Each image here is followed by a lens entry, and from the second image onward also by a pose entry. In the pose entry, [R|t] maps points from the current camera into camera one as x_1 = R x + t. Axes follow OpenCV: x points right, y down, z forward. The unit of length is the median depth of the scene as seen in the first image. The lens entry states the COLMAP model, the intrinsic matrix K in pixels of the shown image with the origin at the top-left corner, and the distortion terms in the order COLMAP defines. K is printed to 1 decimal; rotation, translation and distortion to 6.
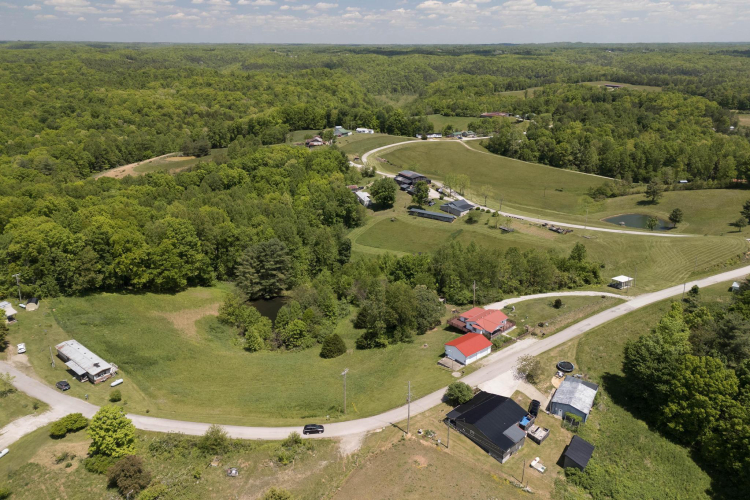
lens RADIAL K [[544.4, 0, 370.5], [0, 544.4, 247.8], [0, 0, 1]] dist [0.075302, -0.064621]
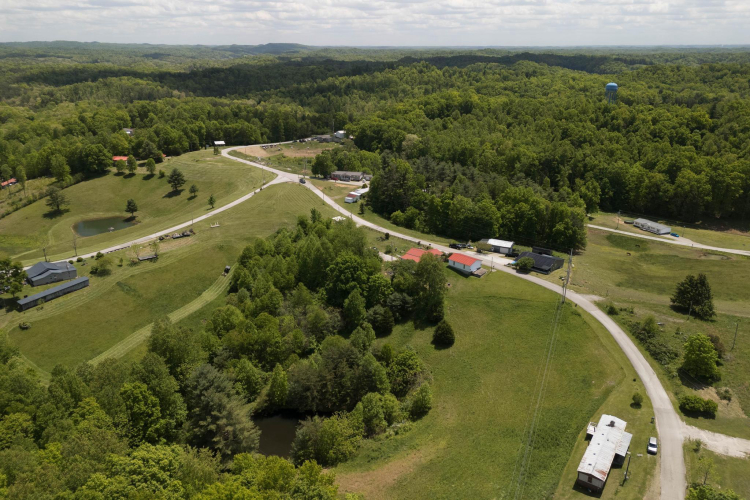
lens RADIAL K [[544.4, 0, 370.5], [0, 544.4, 247.8], [0, 0, 1]] dist [0.075302, -0.064621]
pose [[-0.098467, -0.340407, 0.935108, -0.565478], [0.342738, 0.870583, 0.353008, -0.220942], [-0.934256, 0.355257, 0.030946, 0.594250]]
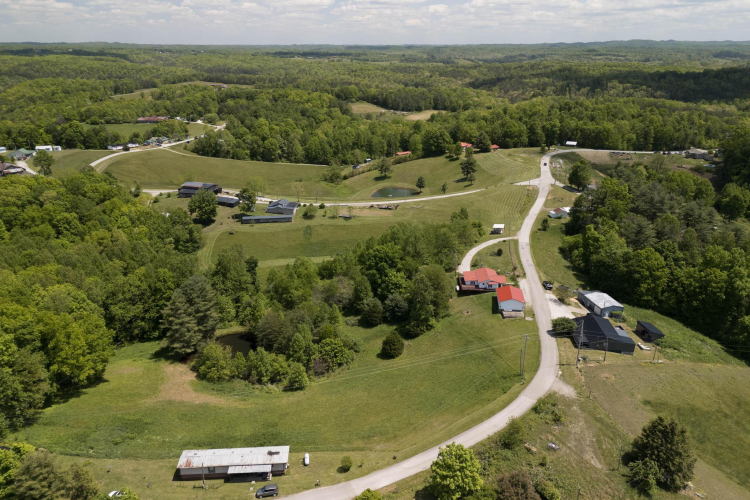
lens RADIAL K [[544.4, 0, 370.5], [0, 544.4, 247.8], [0, 0, 1]] dist [0.075302, -0.064621]
pose [[0.728228, -0.236598, 0.643200, -0.403011], [0.237372, 0.967502, 0.087139, -0.052358], [-0.642914, 0.089221, 0.760724, 0.138114]]
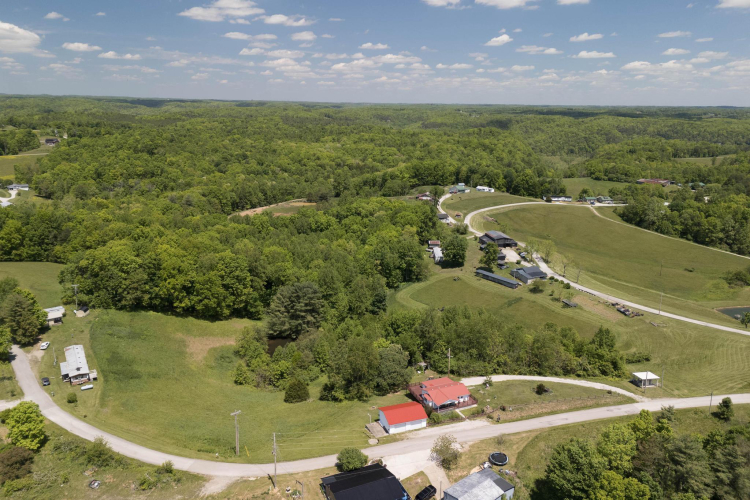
lens RADIAL K [[544.4, 0, 370.5], [0, 544.4, 247.8], [0, 0, 1]] dist [0.075302, -0.064621]
pose [[0.945296, 0.096770, -0.311531, 0.198710], [-0.127119, 0.988770, -0.078585, -0.011172], [0.300427, 0.113887, 0.946981, 0.031946]]
